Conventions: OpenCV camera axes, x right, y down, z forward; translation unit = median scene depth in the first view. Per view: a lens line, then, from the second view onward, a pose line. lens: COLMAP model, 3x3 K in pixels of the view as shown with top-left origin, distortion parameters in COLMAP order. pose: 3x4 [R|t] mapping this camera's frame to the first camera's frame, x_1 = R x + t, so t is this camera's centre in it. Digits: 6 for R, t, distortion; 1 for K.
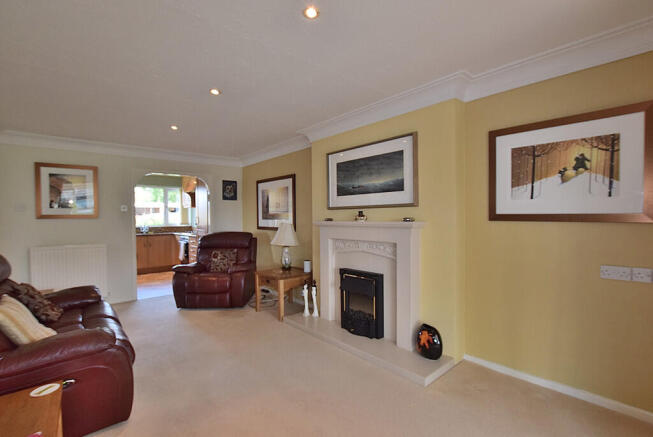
lens RADIAL K [[299.1, 0, 324.9], [0, 299.1, 219.2], [0, 0, 1]] dist [-0.000532, -0.000429]
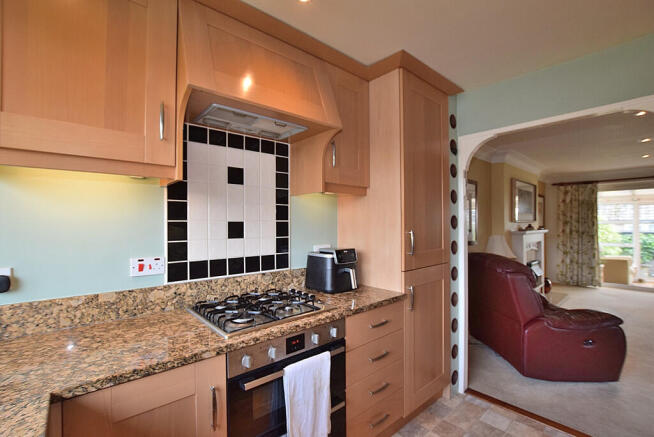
lens RADIAL K [[299.5, 0, 329.5], [0, 299.5, 221.4], [0, 0, 1]] dist [-0.000532, -0.000429]
pose [[-0.015562, 0.010532, 0.999823, -1.322234], [0.008762, 0.999908, -0.010397, -0.030996], [-0.999841, 0.008599, -0.015653, 1.901758]]
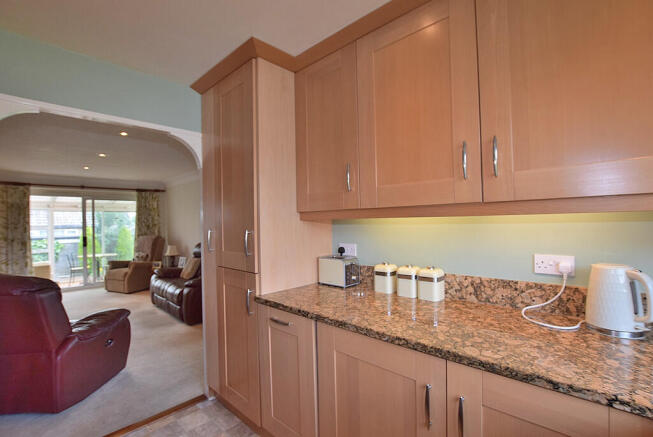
lens RADIAL K [[299.1, 0, 330.6], [0, 299.1, 222.0], [0, 0, 1]] dist [-0.000532, -0.000429]
pose [[-0.995849, 0.021966, -0.088334, -1.081762], [0.022081, 0.999756, -0.000335, -0.026756], [0.088305, -0.002284, -0.996091, 2.069526]]
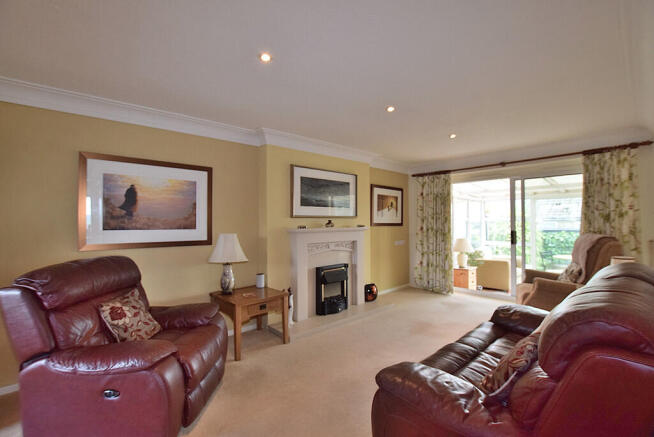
lens RADIAL K [[299.5, 0, 327.9], [0, 299.5, 222.2], [0, 0, 1]] dist [-0.000532, -0.000429]
pose [[-0.001896, 0.004334, 0.999989, -1.108765], [0.010461, 0.999936, -0.004314, -0.011679], [-0.999943, 0.010452, -0.001941, 0.931058]]
